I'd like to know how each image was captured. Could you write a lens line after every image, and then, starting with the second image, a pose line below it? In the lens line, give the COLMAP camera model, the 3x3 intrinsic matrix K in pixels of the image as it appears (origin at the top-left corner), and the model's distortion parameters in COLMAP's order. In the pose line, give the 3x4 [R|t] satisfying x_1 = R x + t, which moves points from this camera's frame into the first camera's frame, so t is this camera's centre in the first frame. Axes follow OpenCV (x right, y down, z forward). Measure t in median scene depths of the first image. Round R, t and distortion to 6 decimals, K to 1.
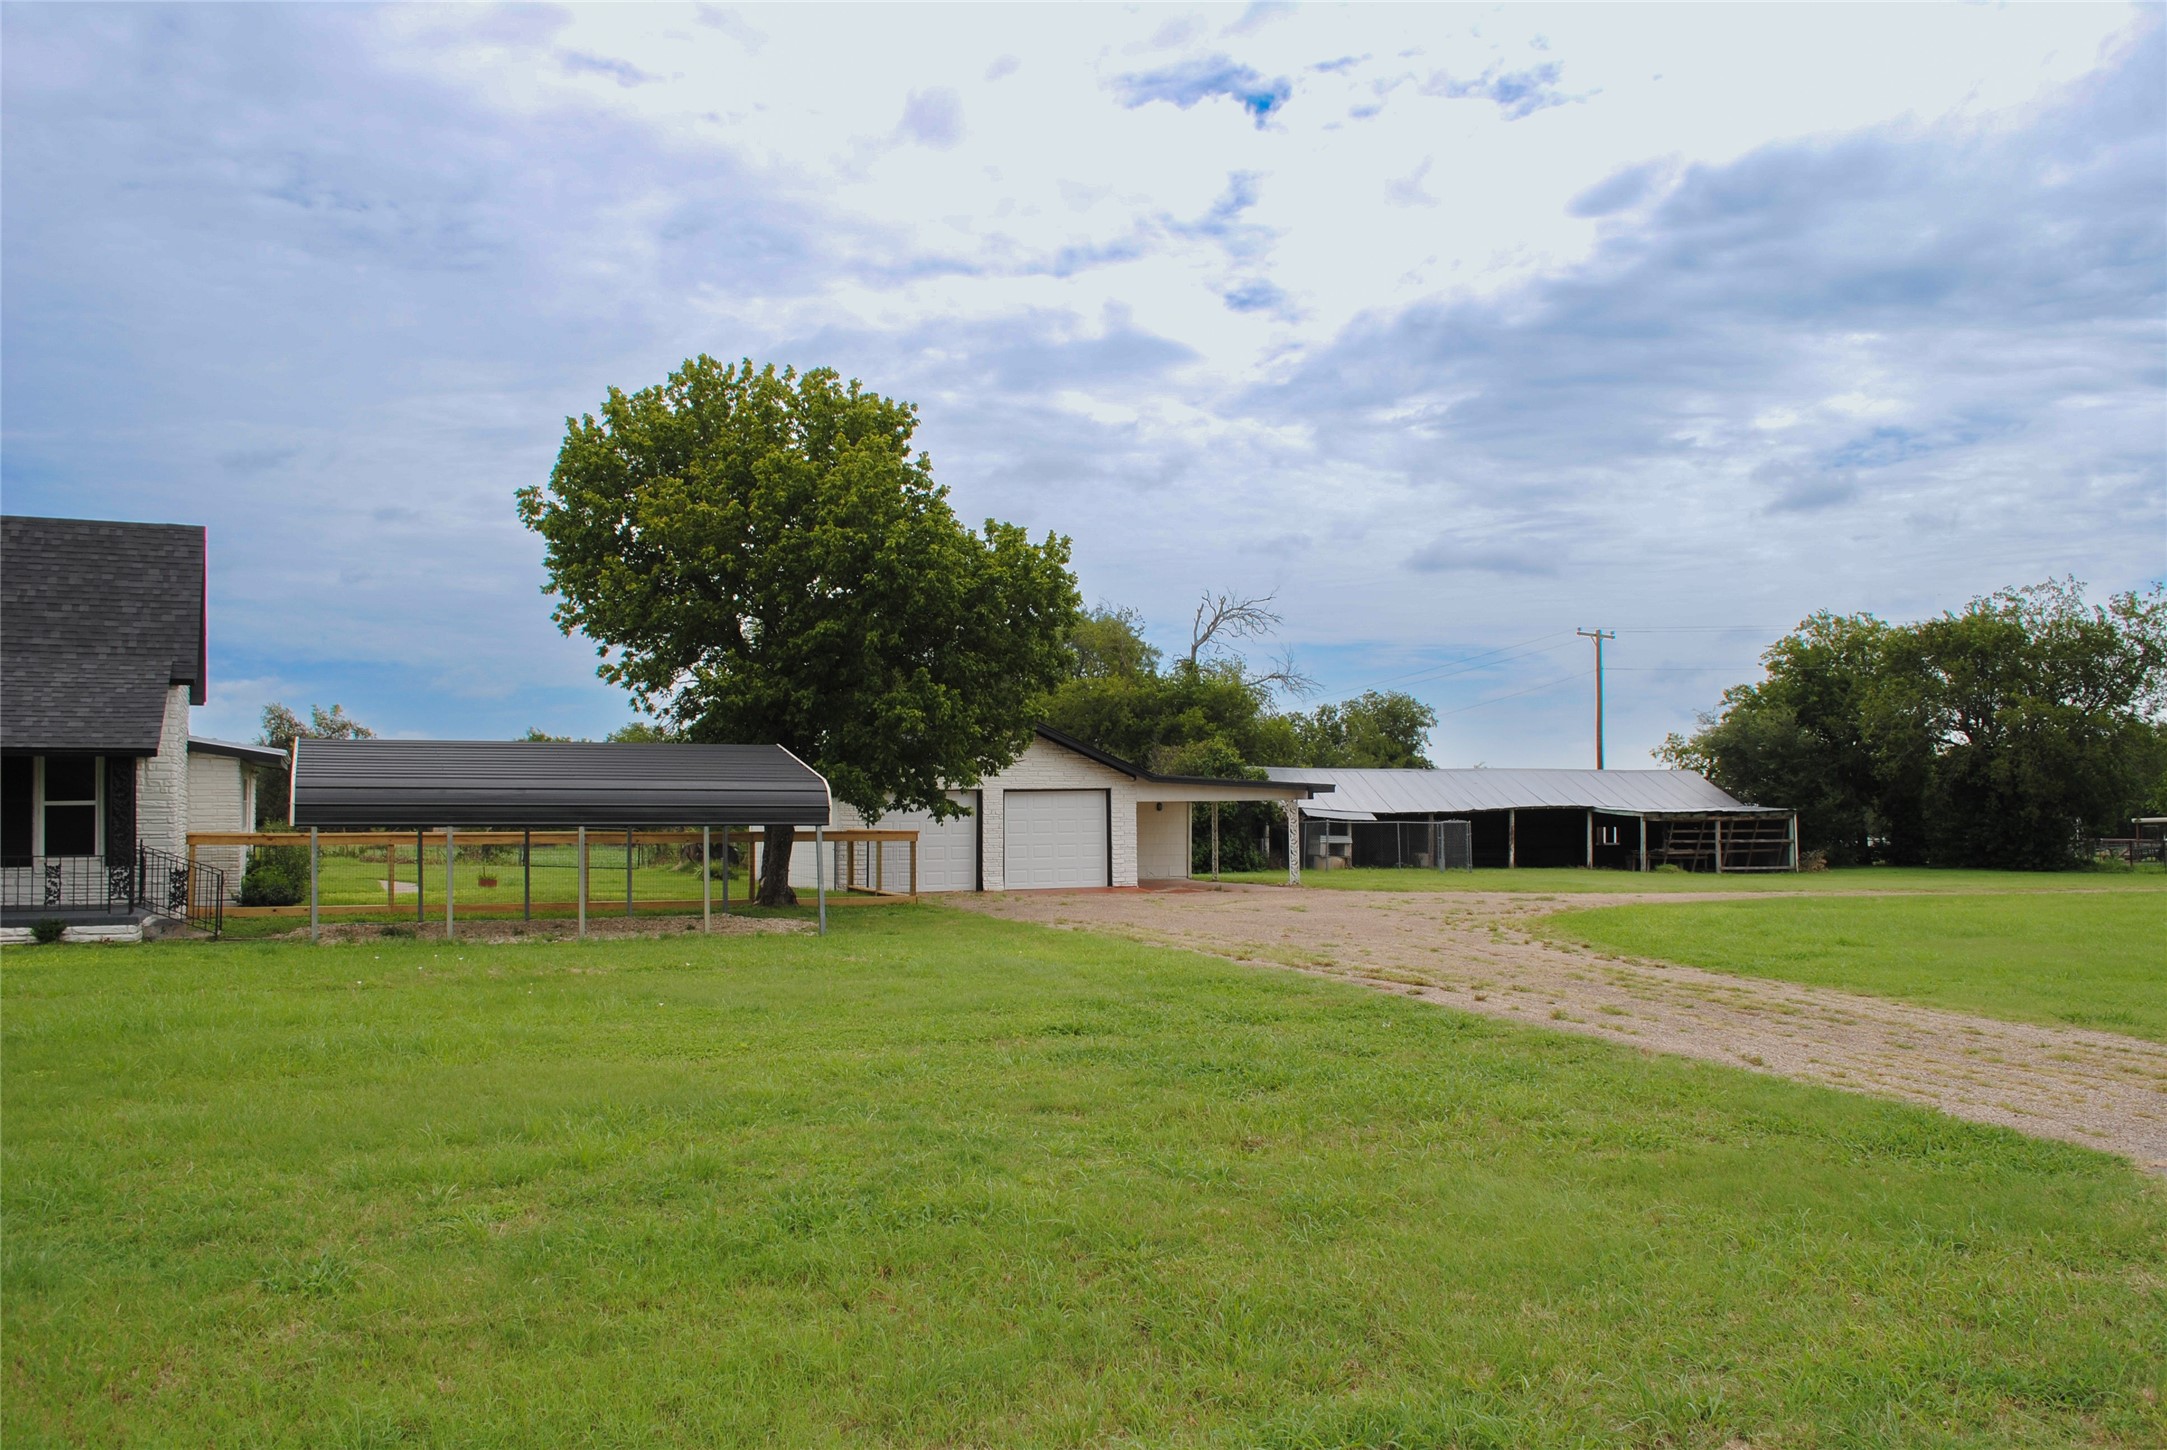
lens RADIAL K [[1726.8, 0, 1089.5], [0, 1726.8, 725.9], [0, 0, 1]] dist [-0.077385, 0.008145]
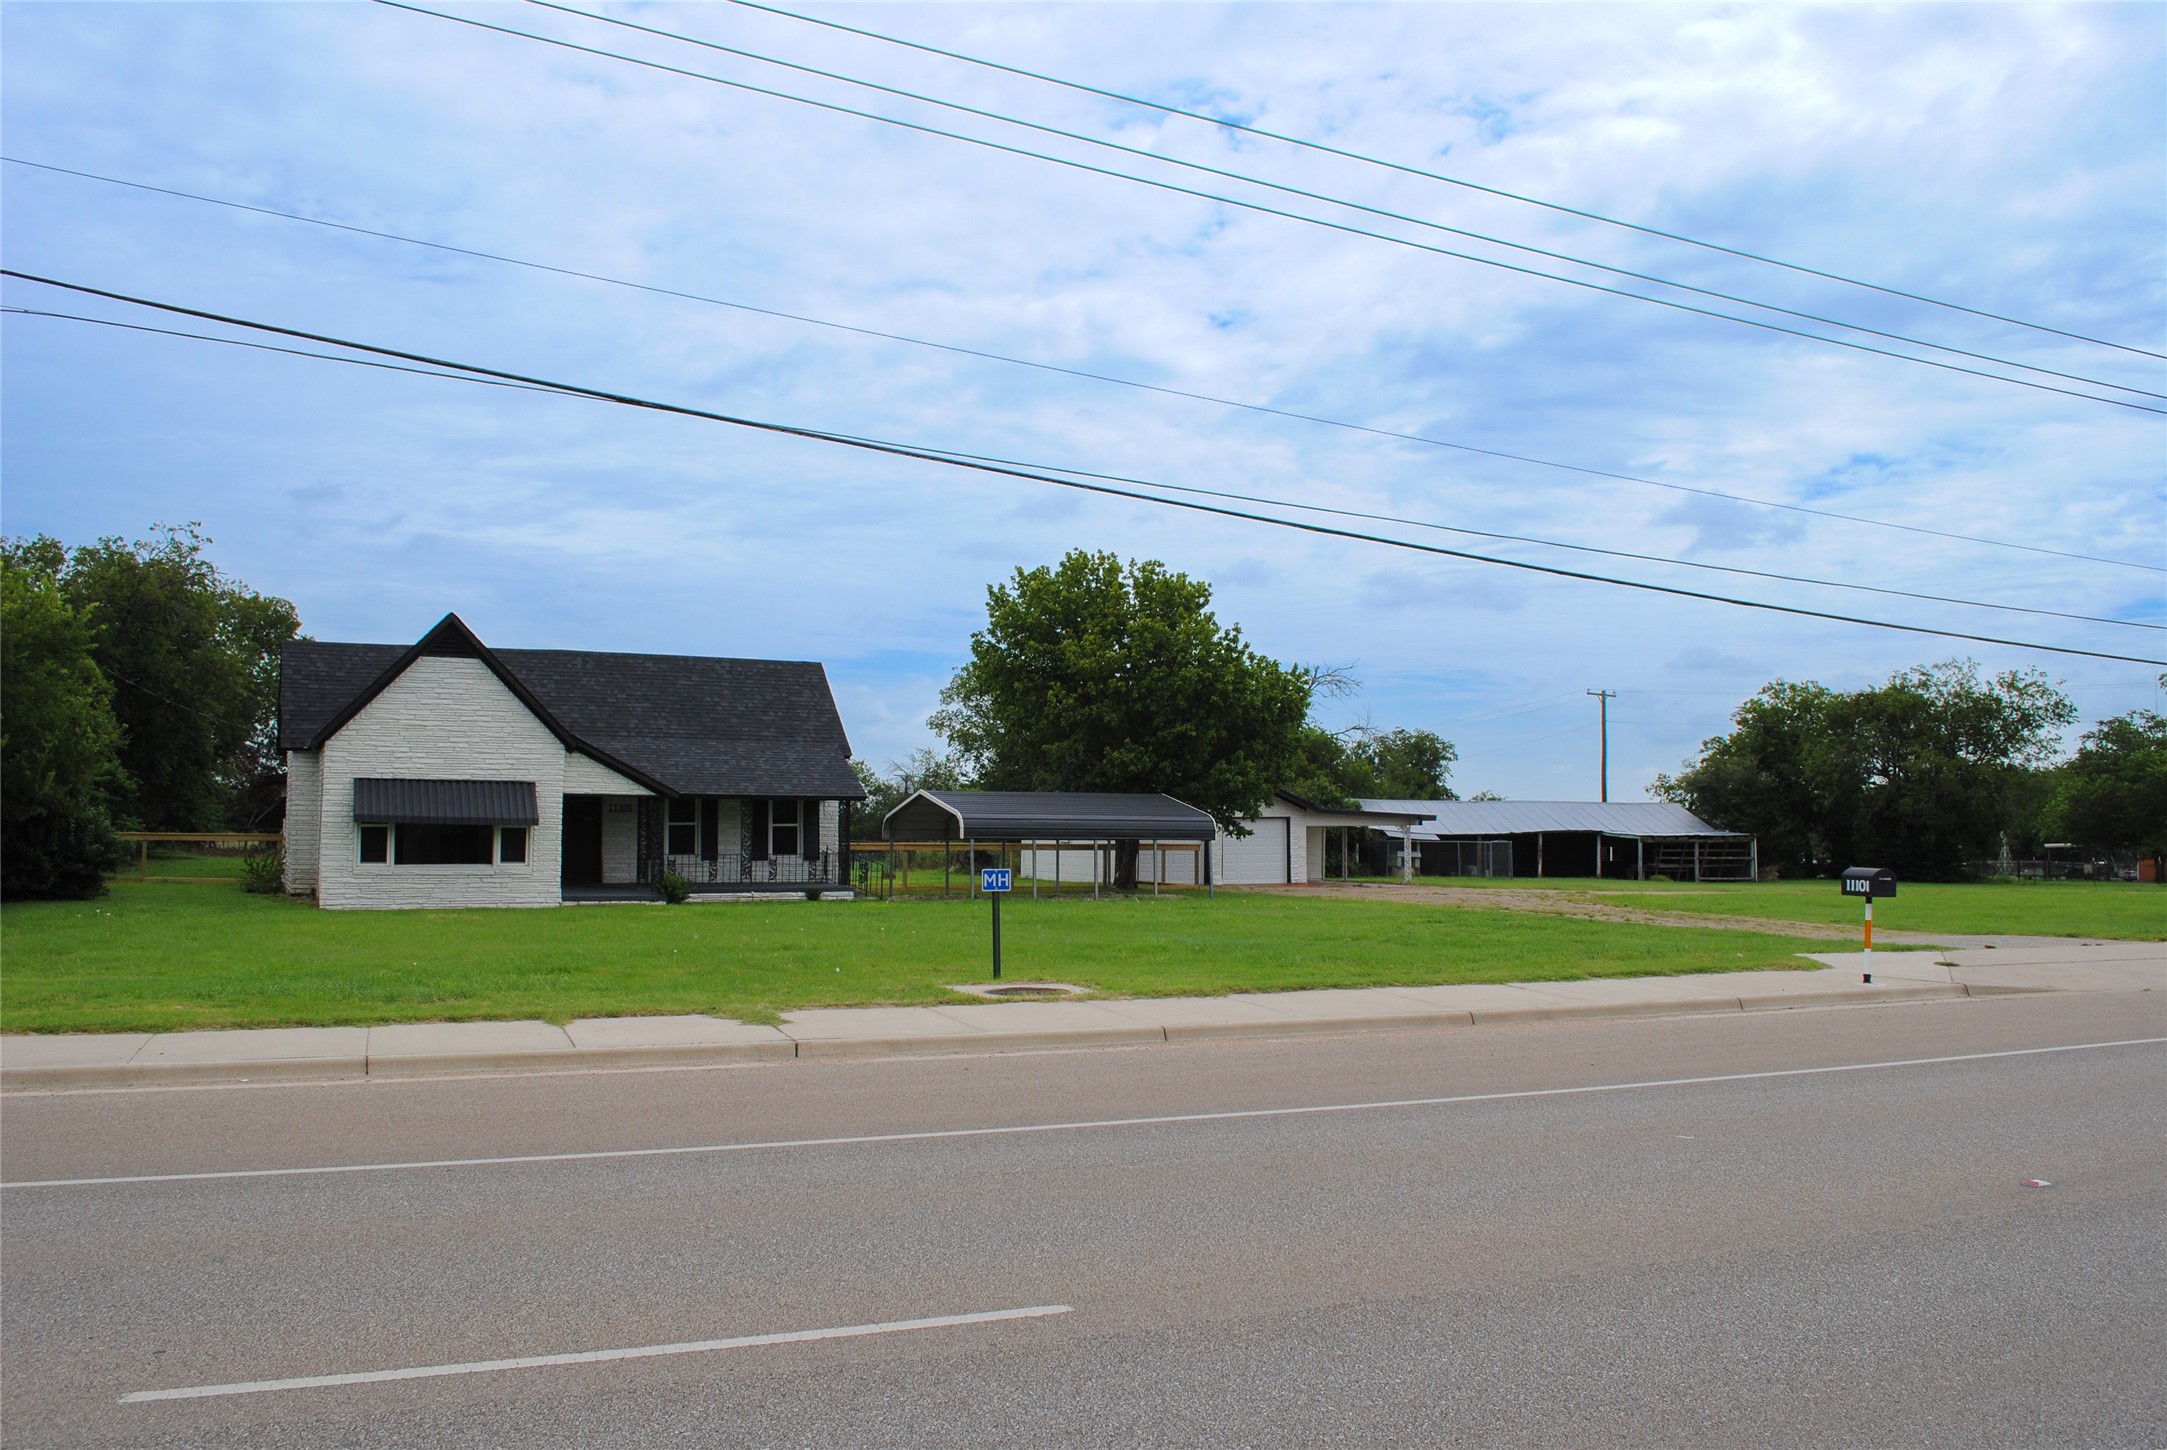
lens RADIAL K [[1726.8, 0, 1089.5], [0, 1726.8, 725.9], [0, 0, 1]] dist [-0.077385, 0.008145]
pose [[0.999906, 0.009421, 0.010001, -0.237333], [-0.009316, 0.999901, -0.010557, -0.033533], [-0.010100, 0.010463, 0.999894, -0.652155]]
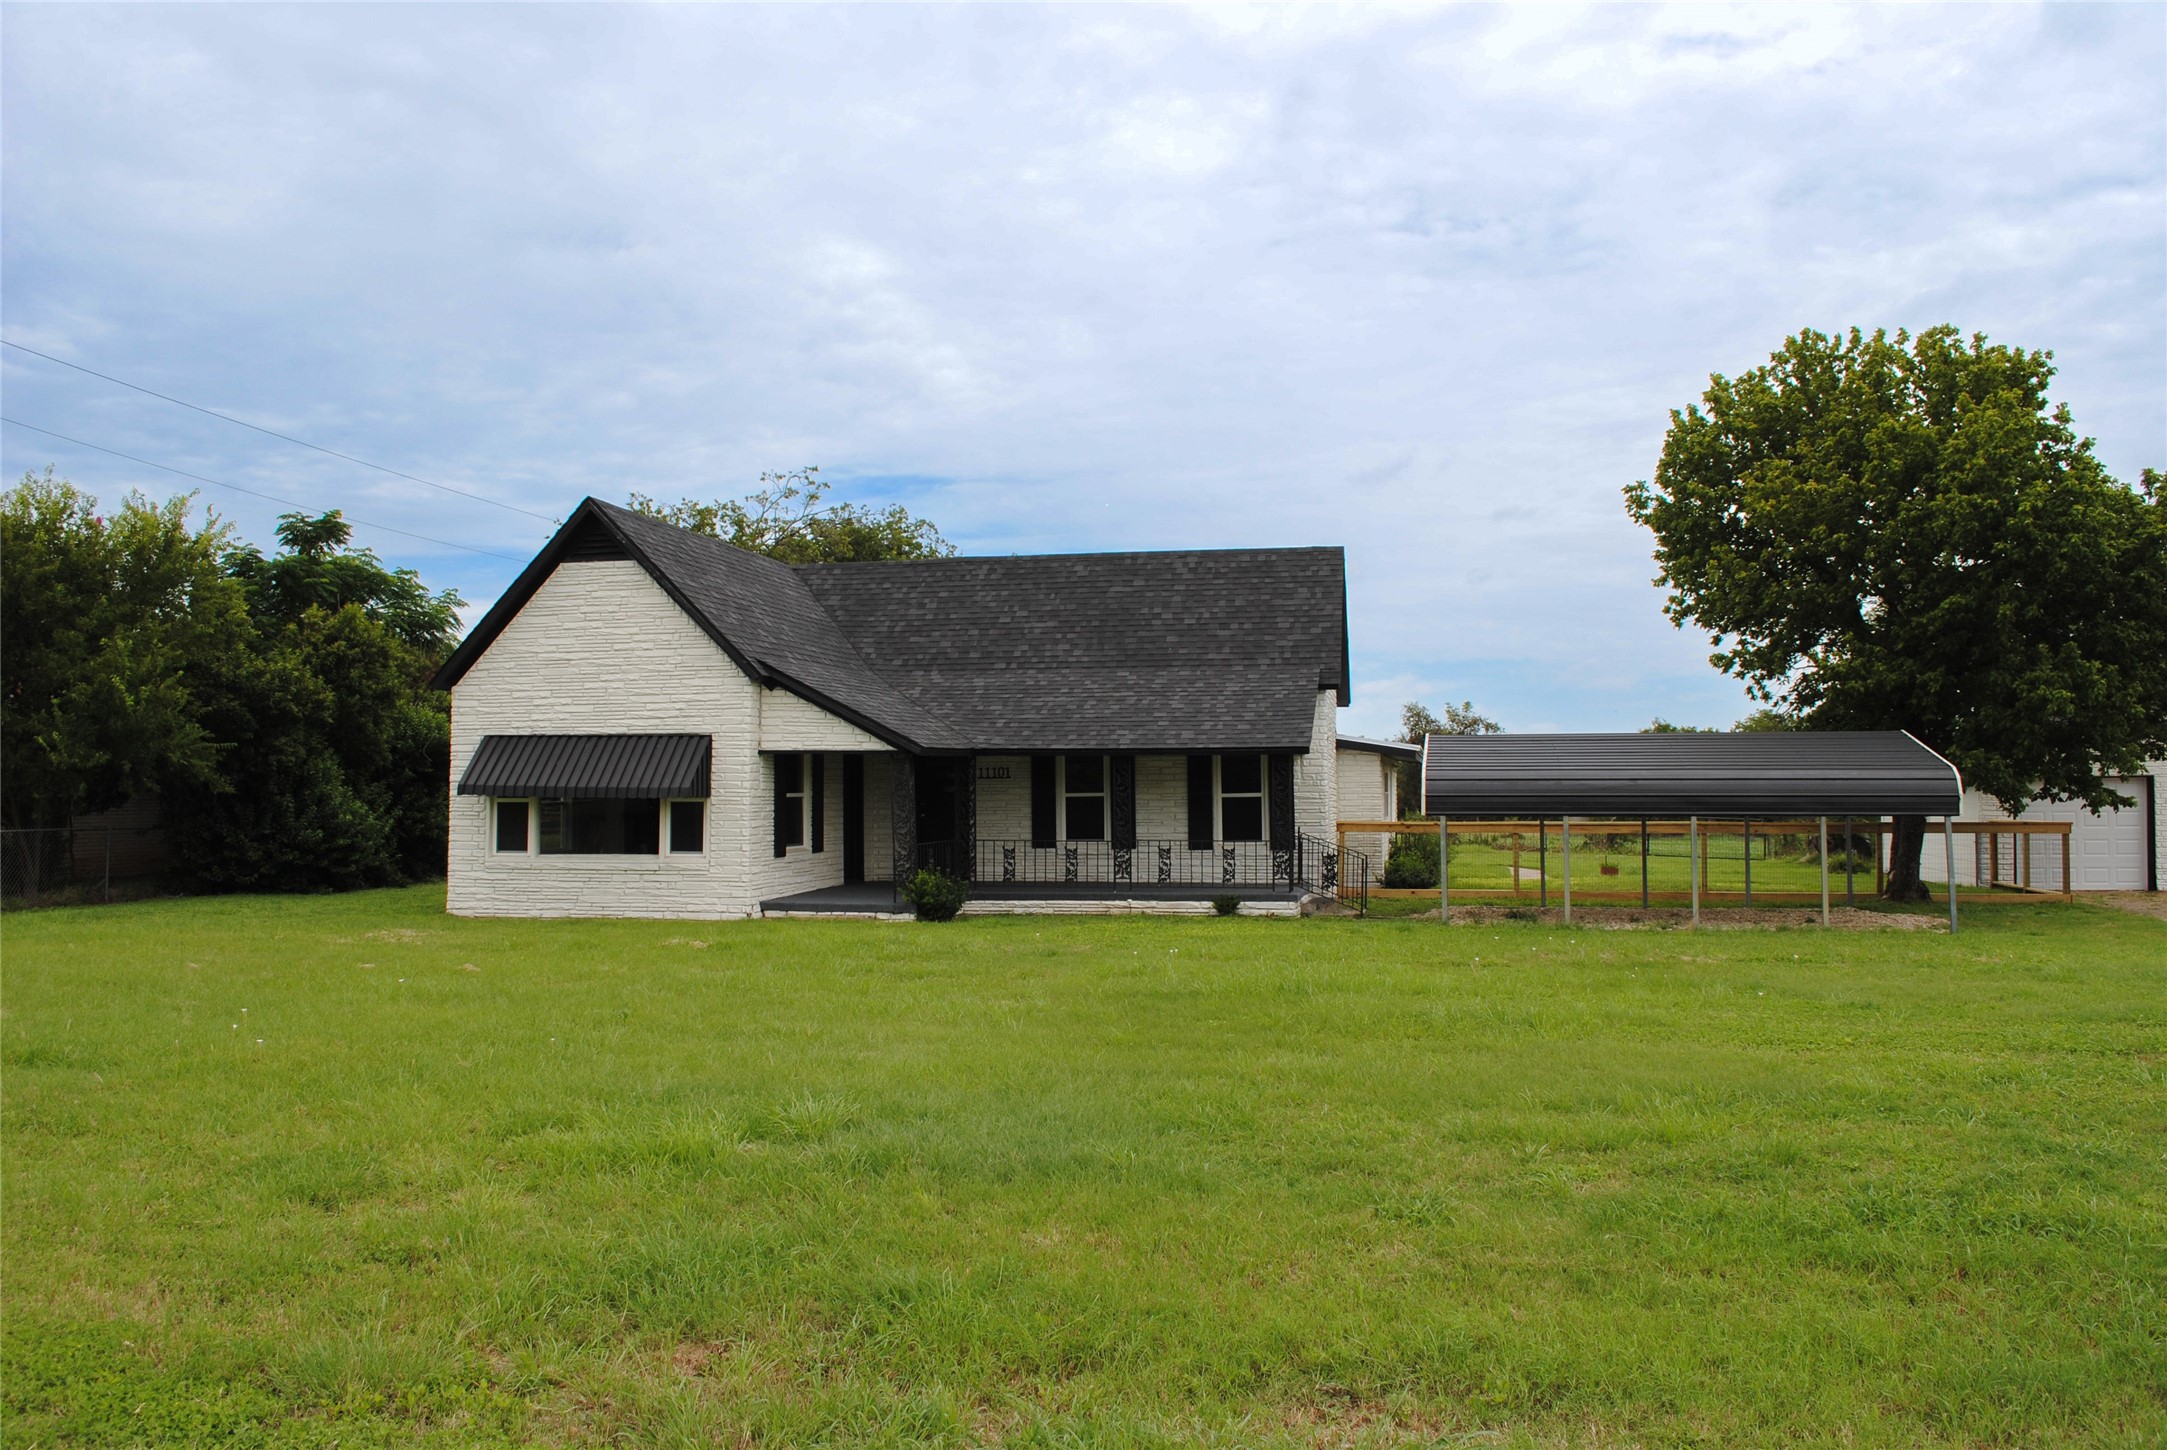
lens RADIAL K [[1726.8, 0, 1089.5], [0, 1726.8, 725.9], [0, 0, 1]] dist [-0.077385, 0.008145]
pose [[0.803625, -0.023297, -0.594680, 0.013110], [0.026806, 0.999636, -0.002938, -0.000771], [0.594532, -0.013580, 0.803957, -0.013469]]
